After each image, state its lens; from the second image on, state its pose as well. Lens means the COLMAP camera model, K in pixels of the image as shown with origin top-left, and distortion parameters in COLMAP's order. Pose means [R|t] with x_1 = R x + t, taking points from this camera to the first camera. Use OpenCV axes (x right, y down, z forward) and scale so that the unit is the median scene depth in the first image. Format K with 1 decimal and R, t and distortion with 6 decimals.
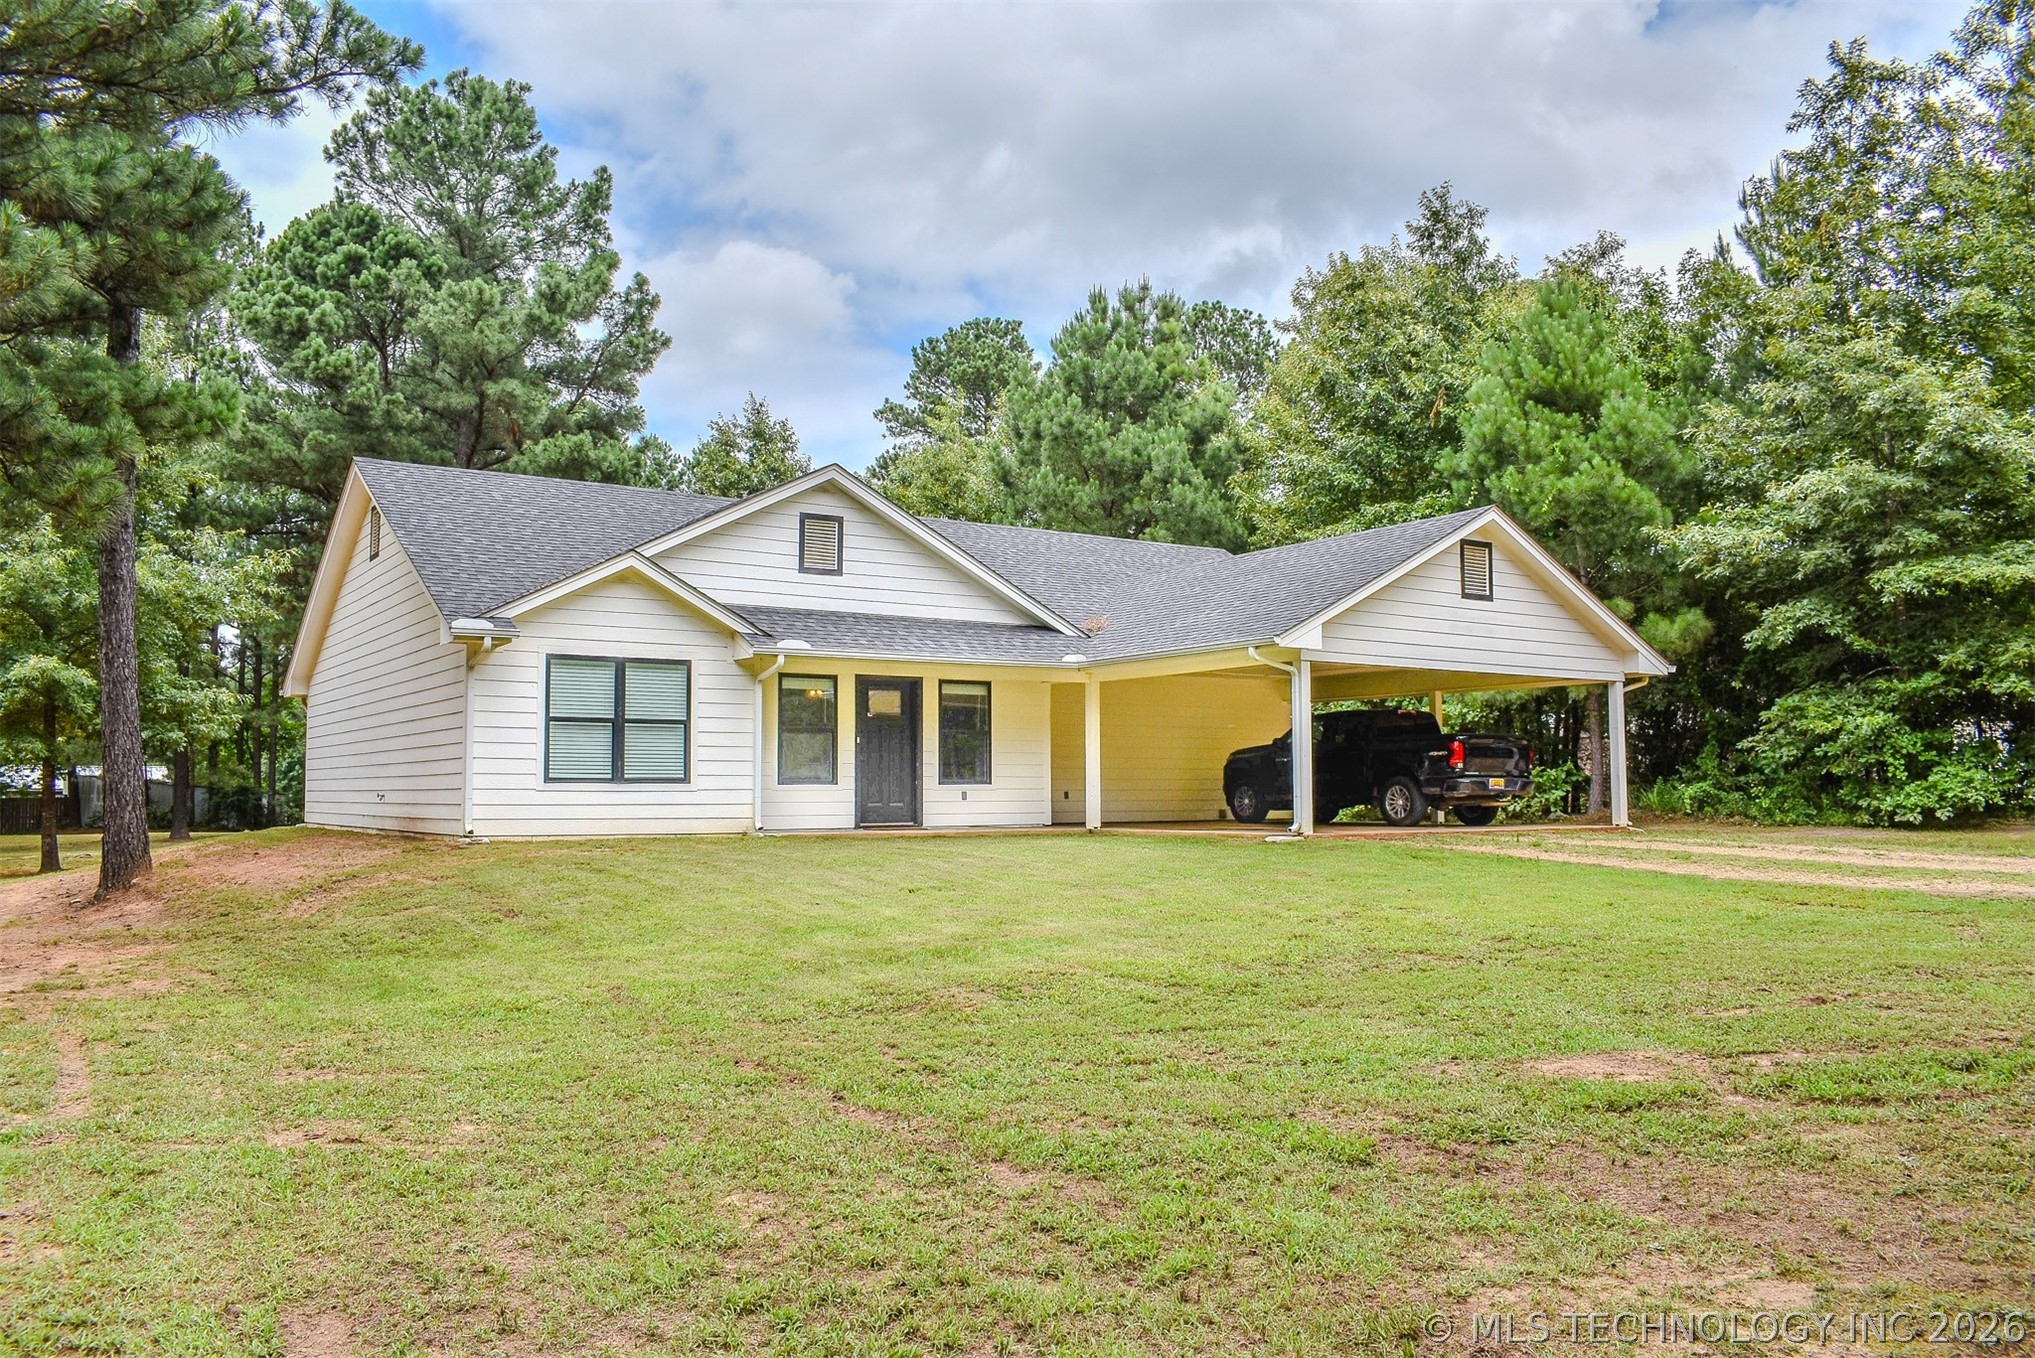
lens RADIAL K [[1626.1, 0, 1025.4], [0, 1626.1, 677.0], [0, 0, 1]] dist [-0.093109, 0.017063]
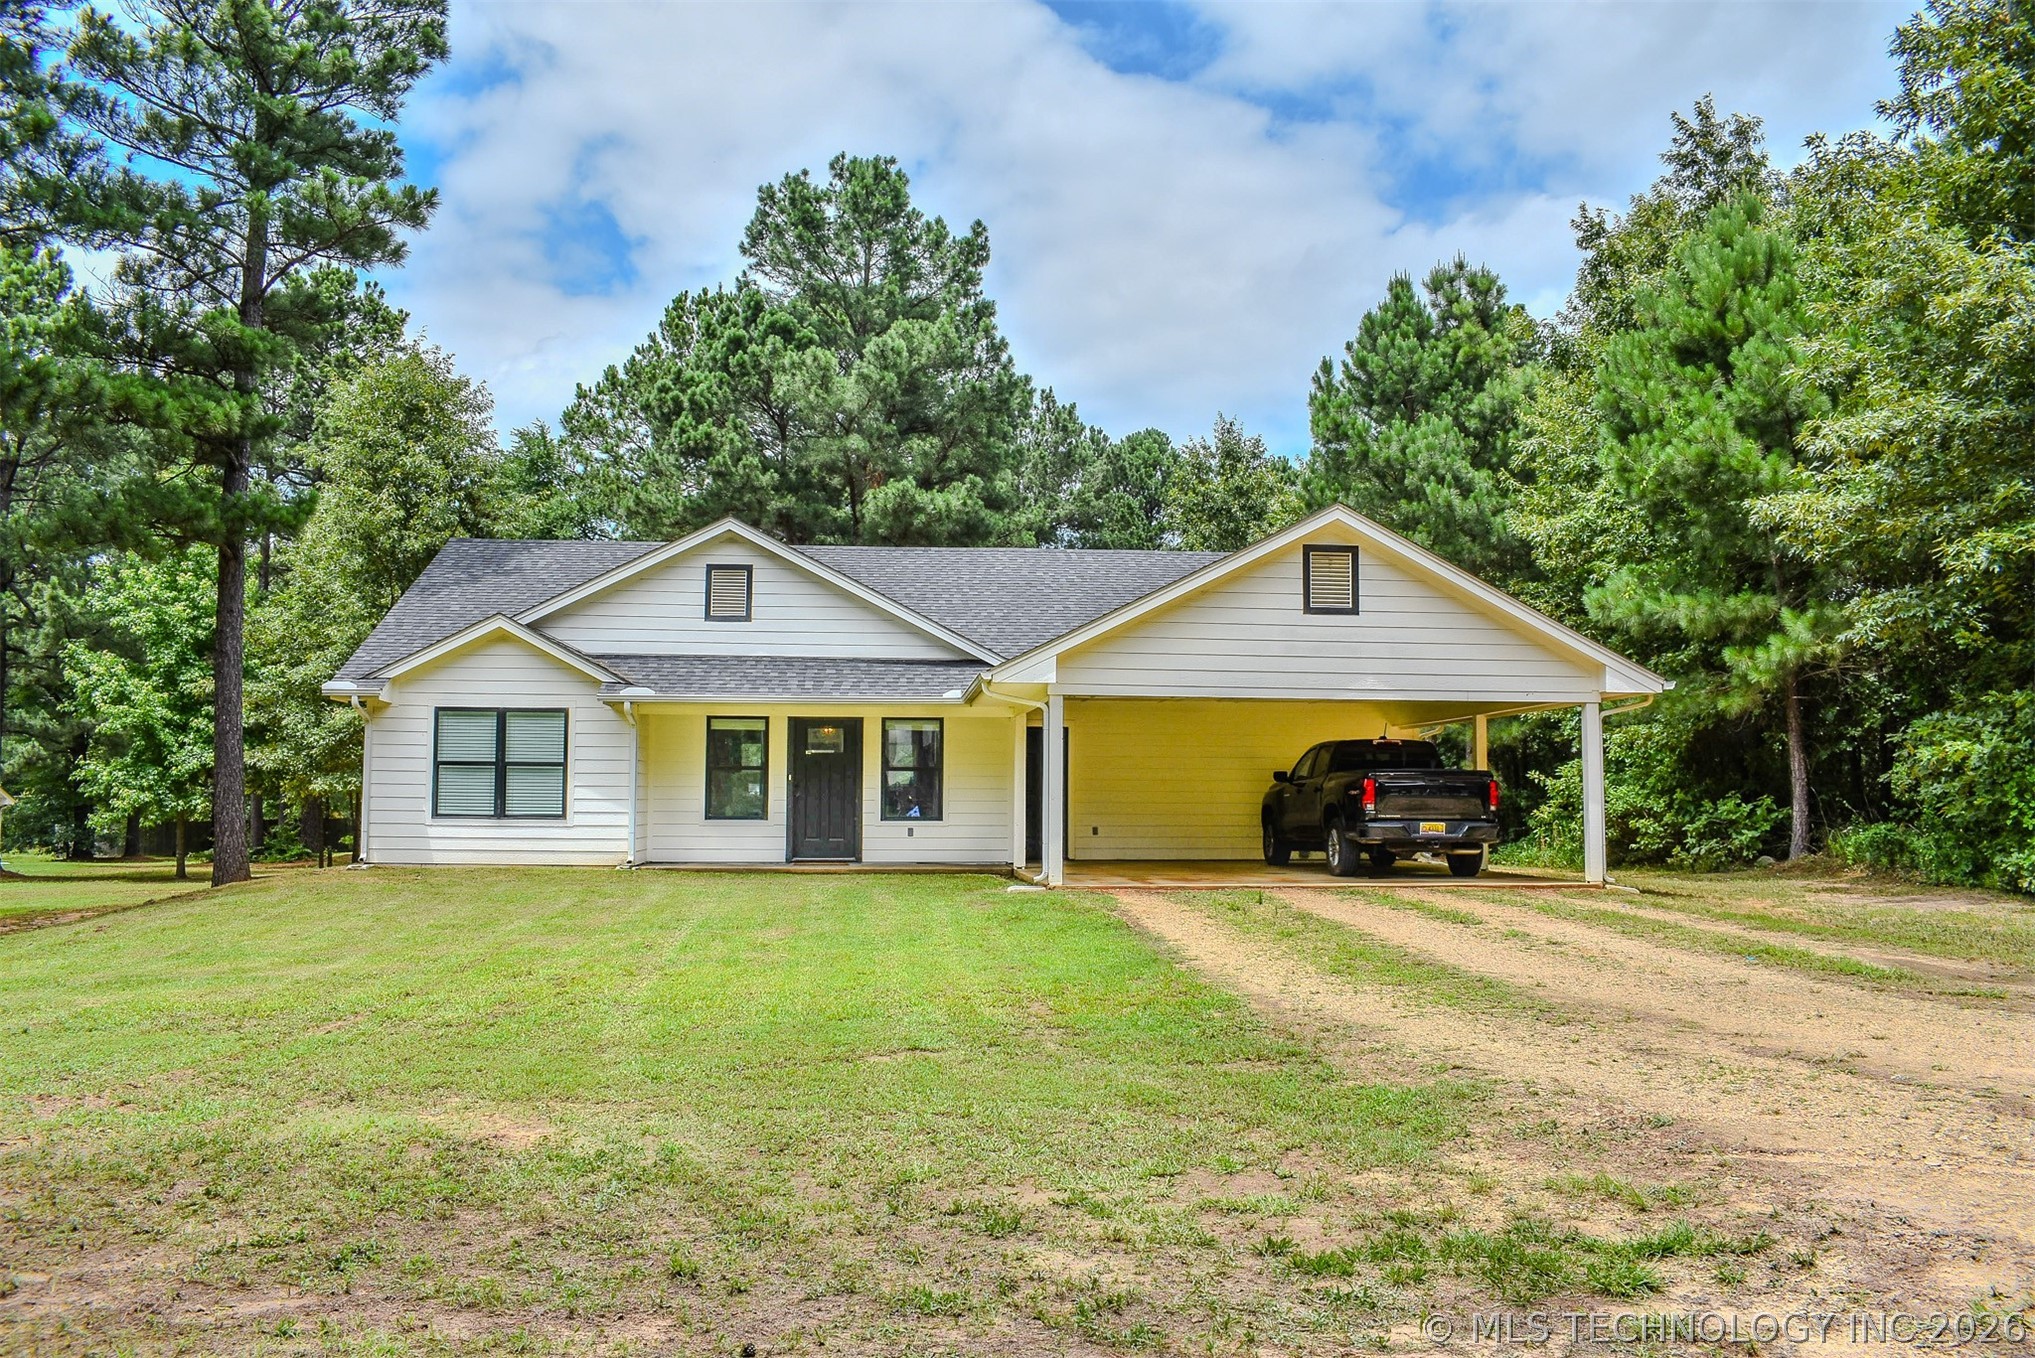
lens RADIAL K [[1626.1, 0, 1021.4], [0, 1626.1, 678.5], [0, 0, 1]] dist [-0.093109, 0.017063]
pose [[0.876345, -0.029114, -0.480803, 0.521773], [0.026853, 0.999572, -0.011583, -0.008390], [0.480934, -0.002760, 0.876752, 0.161014]]
